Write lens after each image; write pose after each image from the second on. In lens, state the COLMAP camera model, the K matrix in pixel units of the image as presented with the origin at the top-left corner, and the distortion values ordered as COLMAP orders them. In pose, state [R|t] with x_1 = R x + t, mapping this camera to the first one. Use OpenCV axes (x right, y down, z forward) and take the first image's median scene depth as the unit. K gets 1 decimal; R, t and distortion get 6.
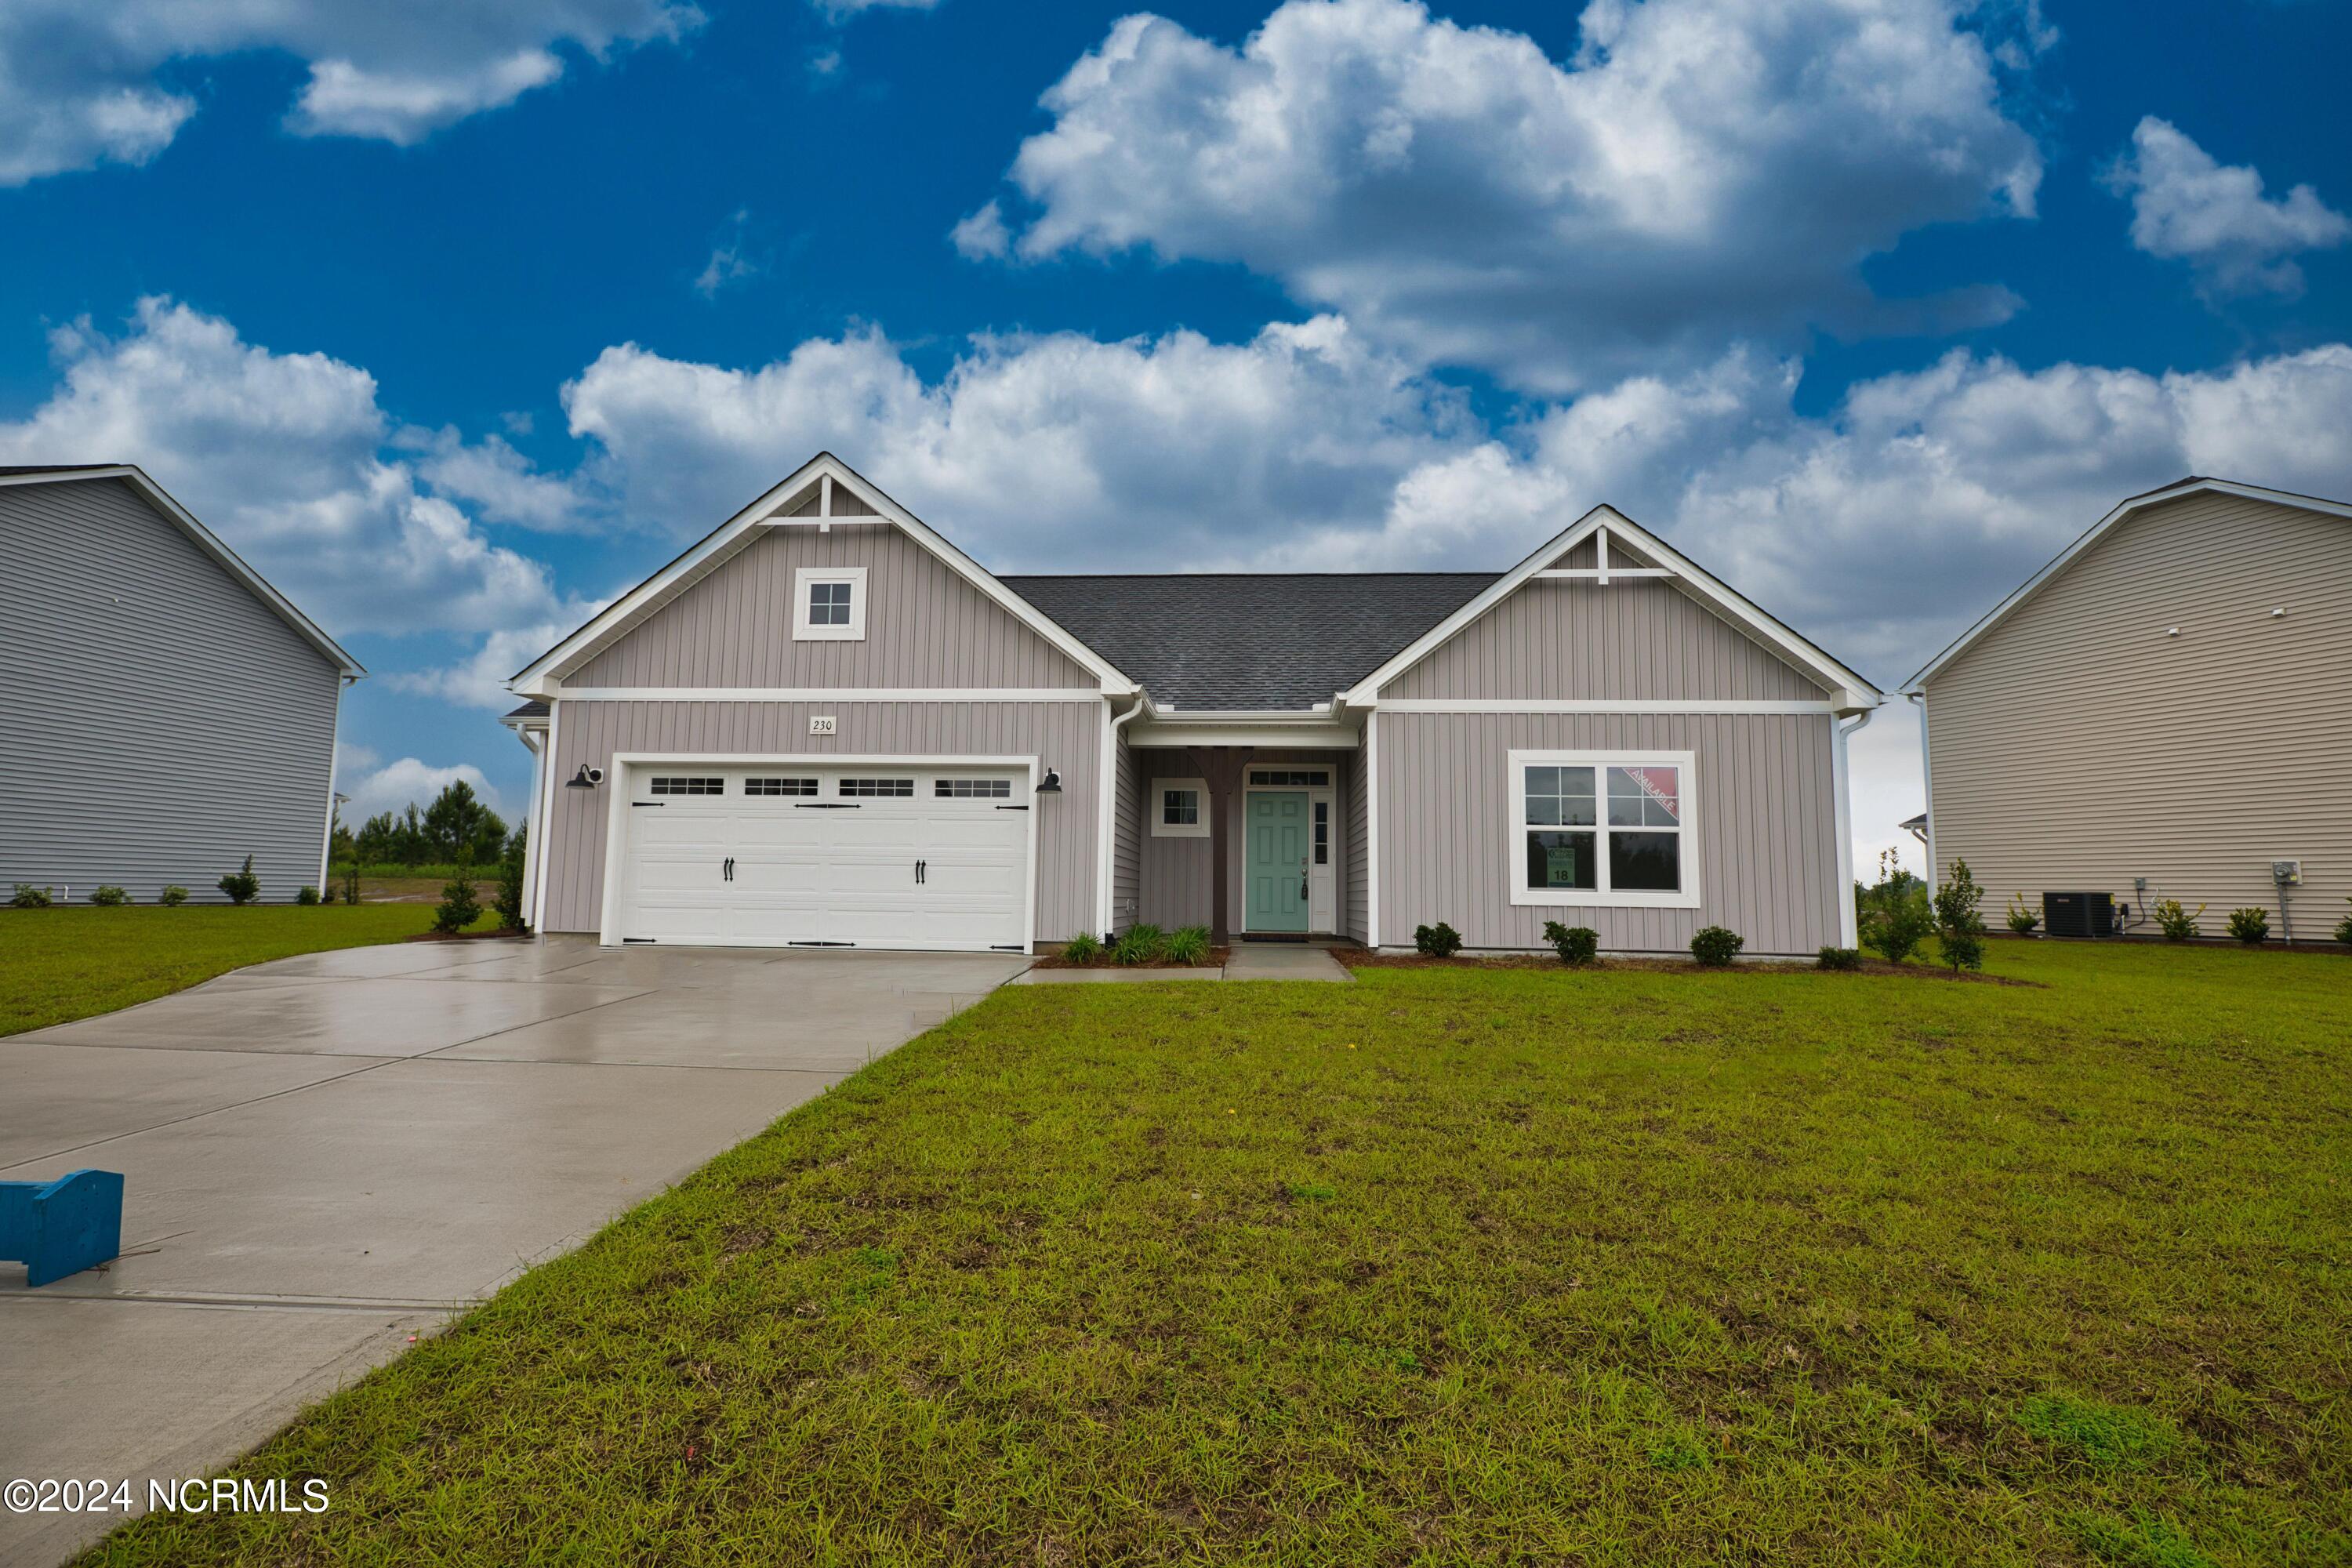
lens RADIAL K [[1084.5, 0, 1168.8], [0, 1084.5, 786.5], [0, 0, 1]] dist [-0.005313, -0.000364]
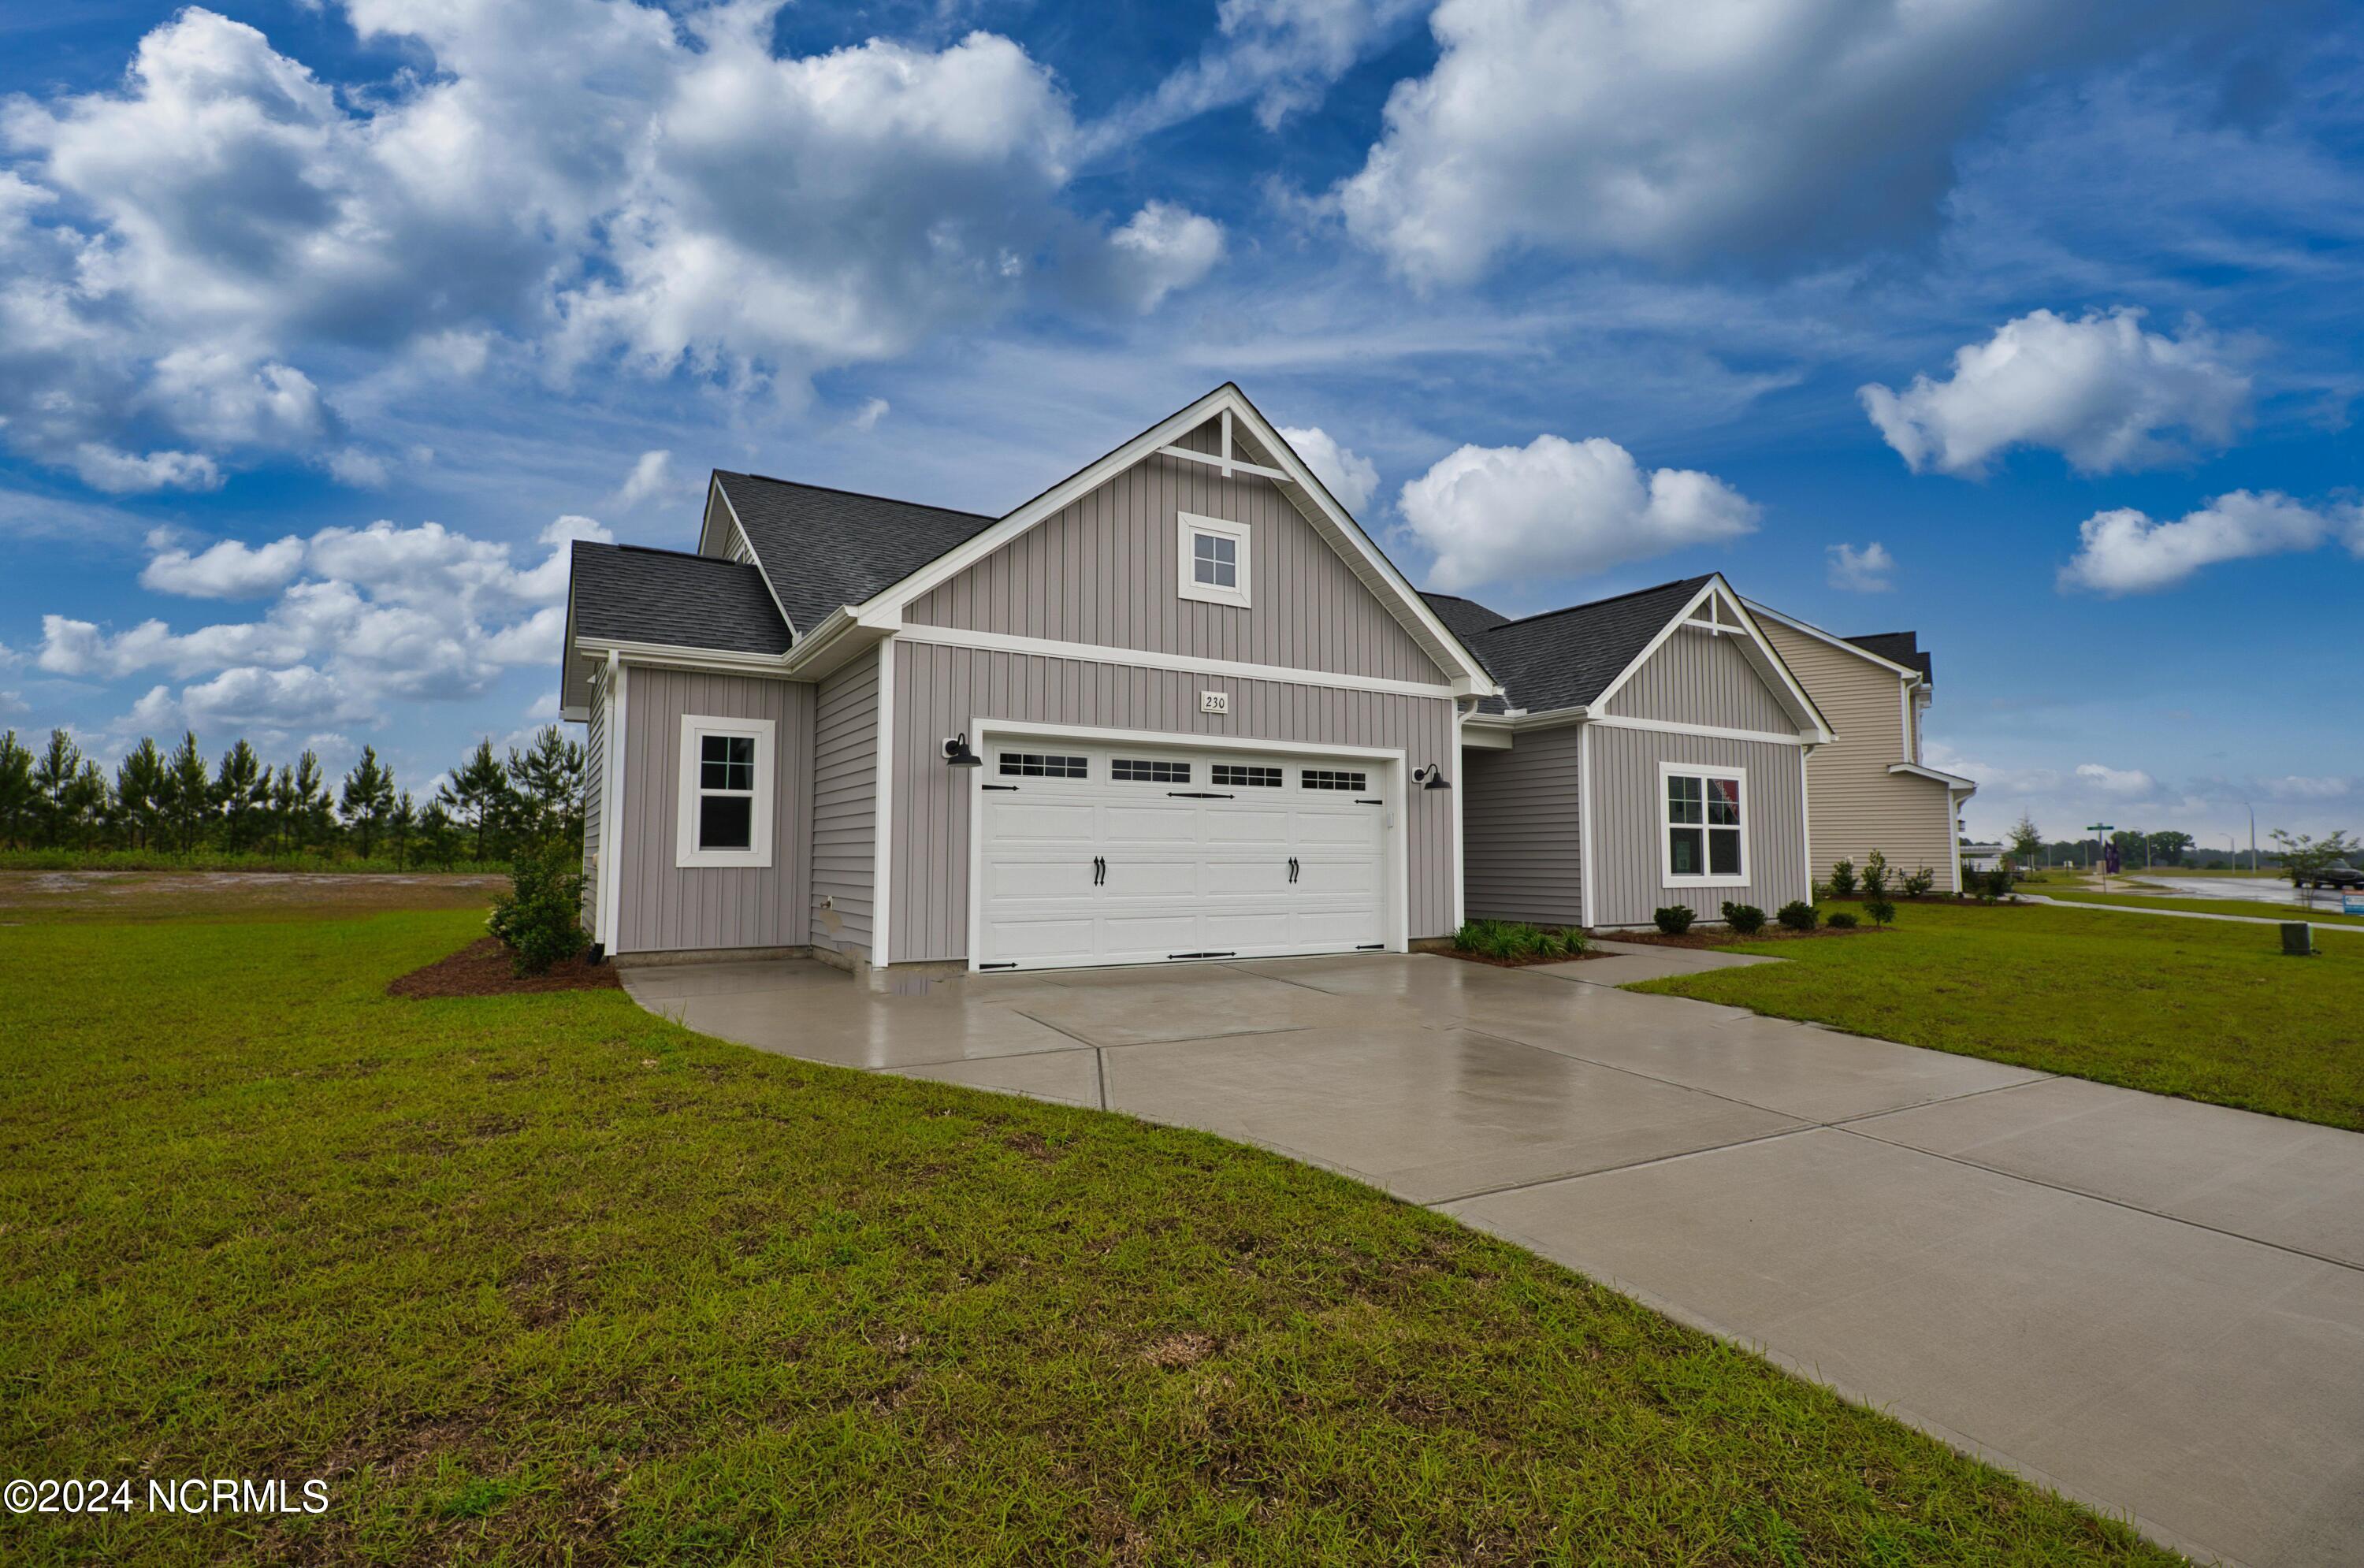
lens RADIAL K [[1090.0, 0, 1172.7], [0, 1090.0, 789.9], [0, 0, 1]] dist [-0.005313, -0.000364]
pose [[0.816478, 0.023205, 0.576910, -0.843794], [-0.045024, 0.998708, 0.023550, -0.005860], [-0.575619, -0.045203, 0.816468, 0.309264]]
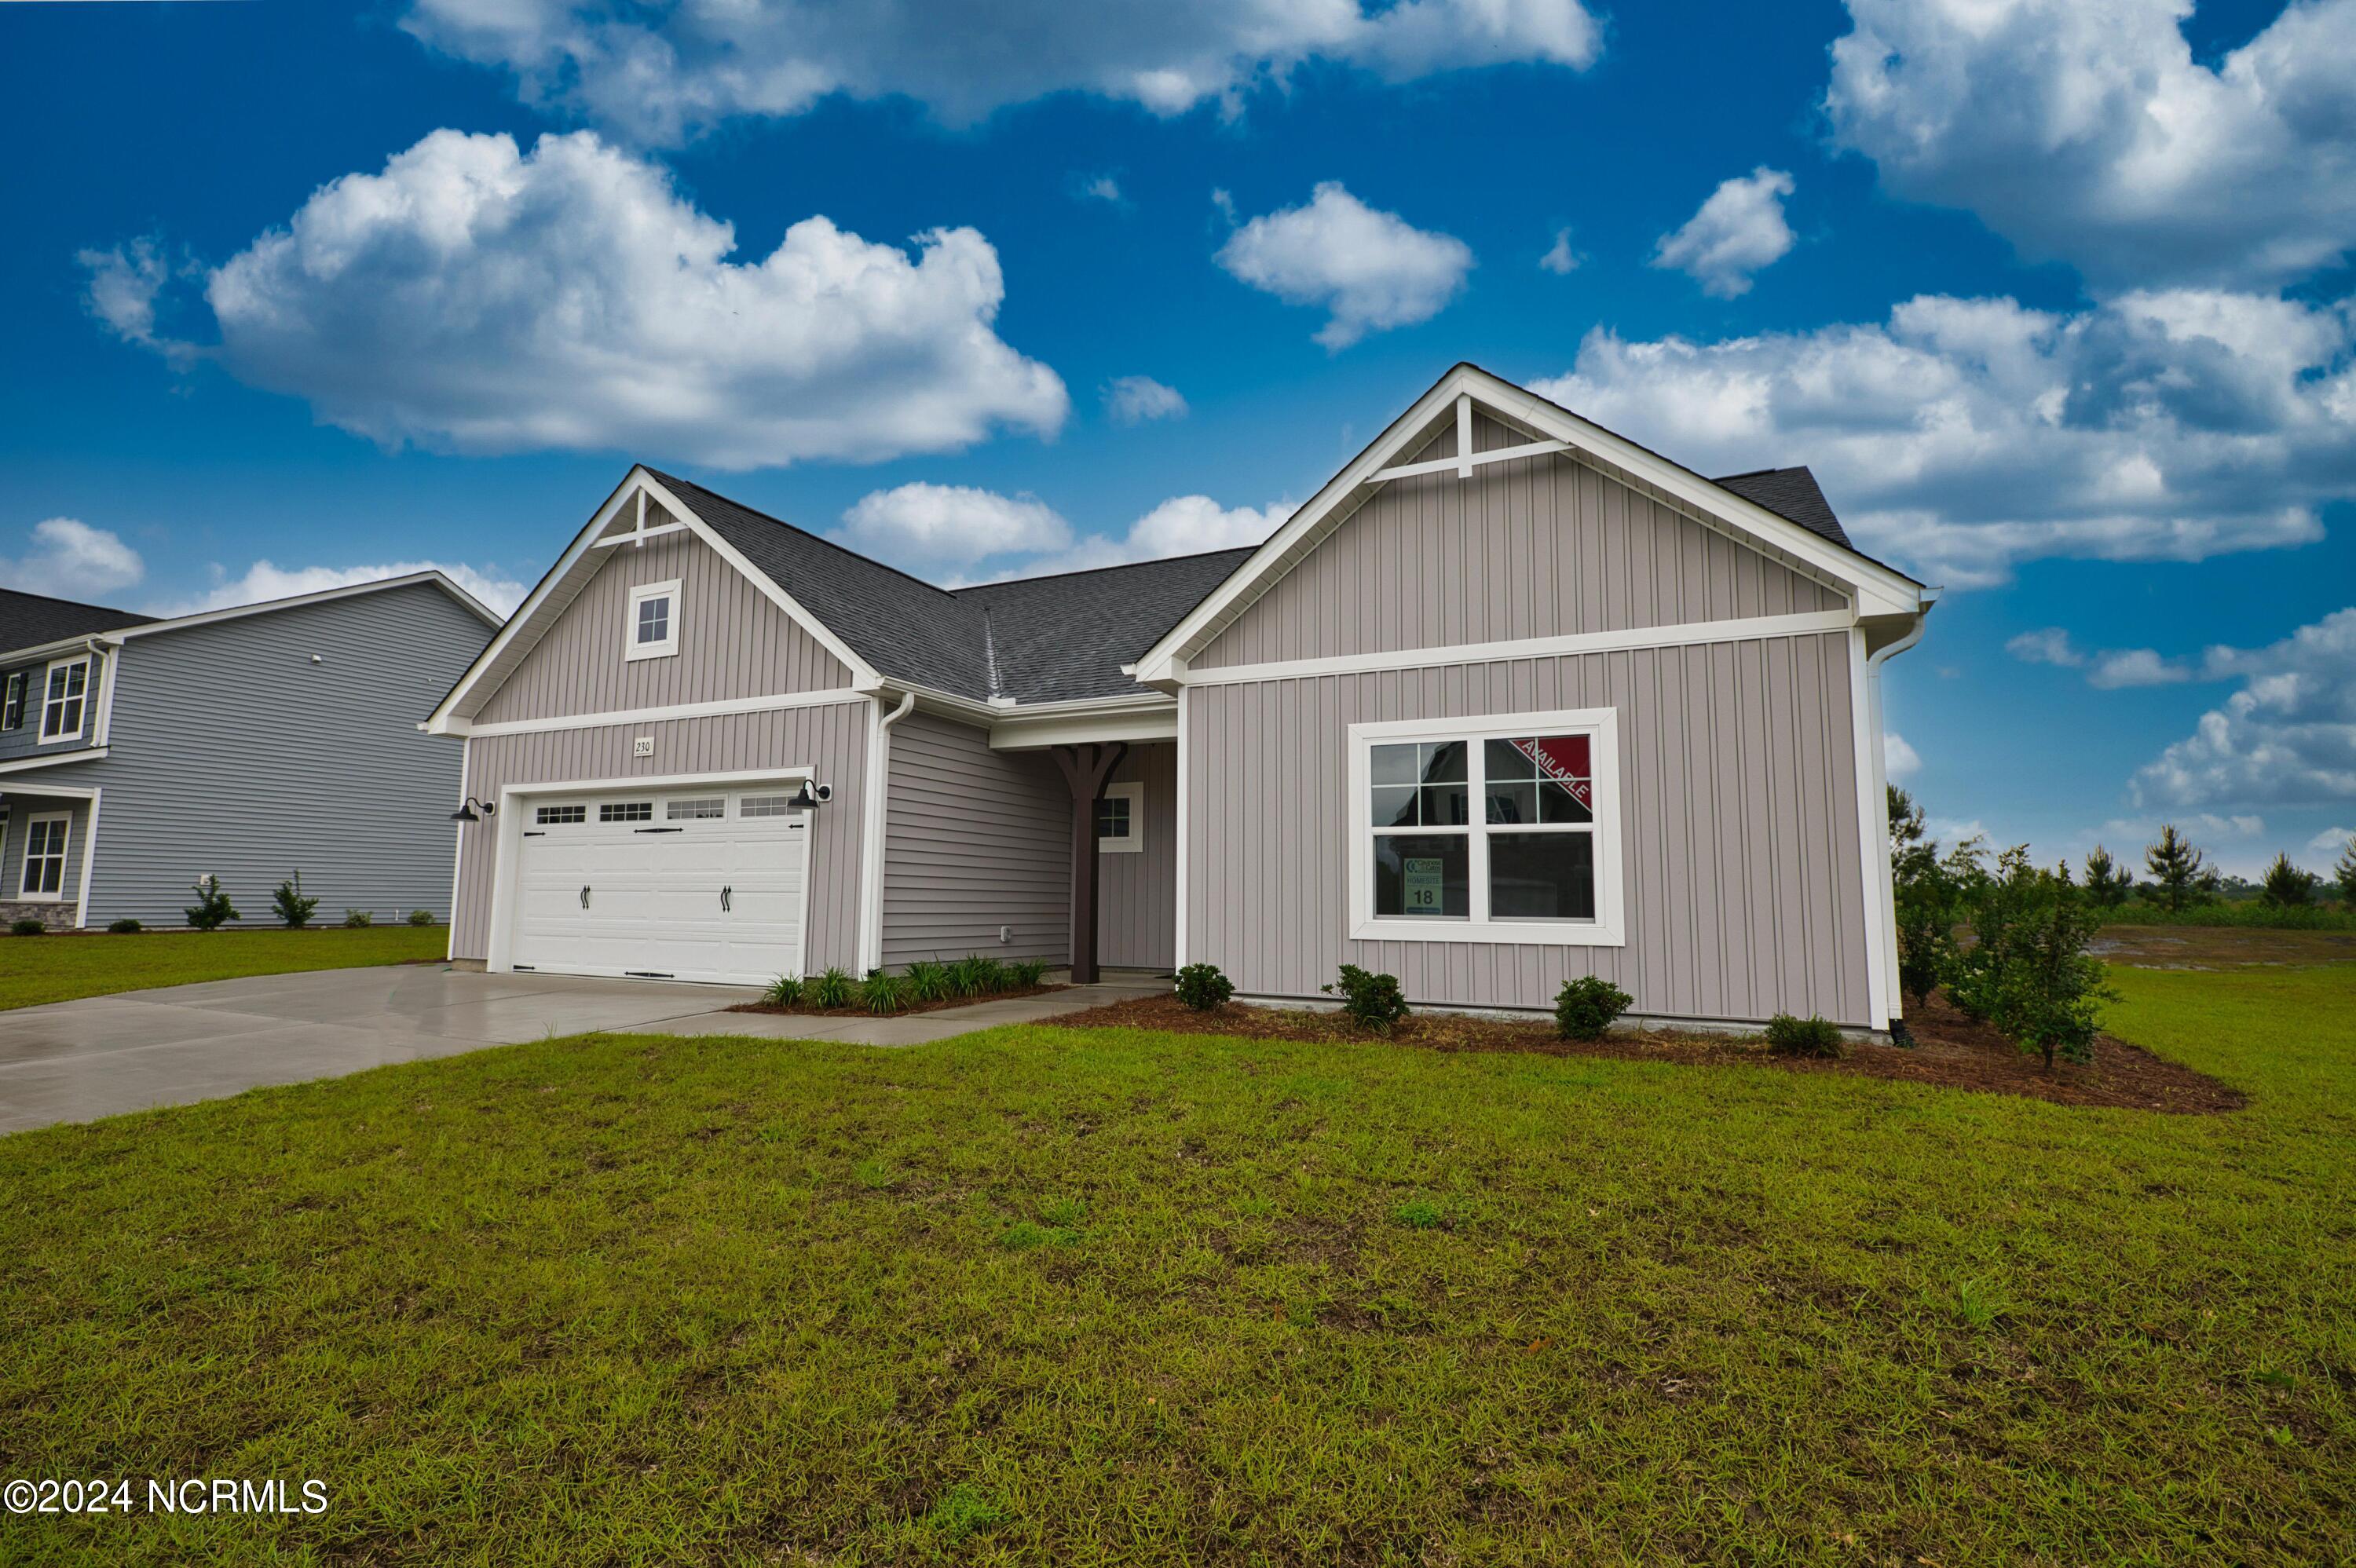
lens RADIAL K [[1086.3, 0, 1166.9], [0, 1086.3, 779.5], [0, 0, 1]] dist [-0.005313, -0.000364]
pose [[0.926406, -0.048716, -0.373360, 0.468656], [0.043096, 0.998797, -0.023390, 0.014976], [0.374051, 0.005578, 0.927392, 0.280833]]
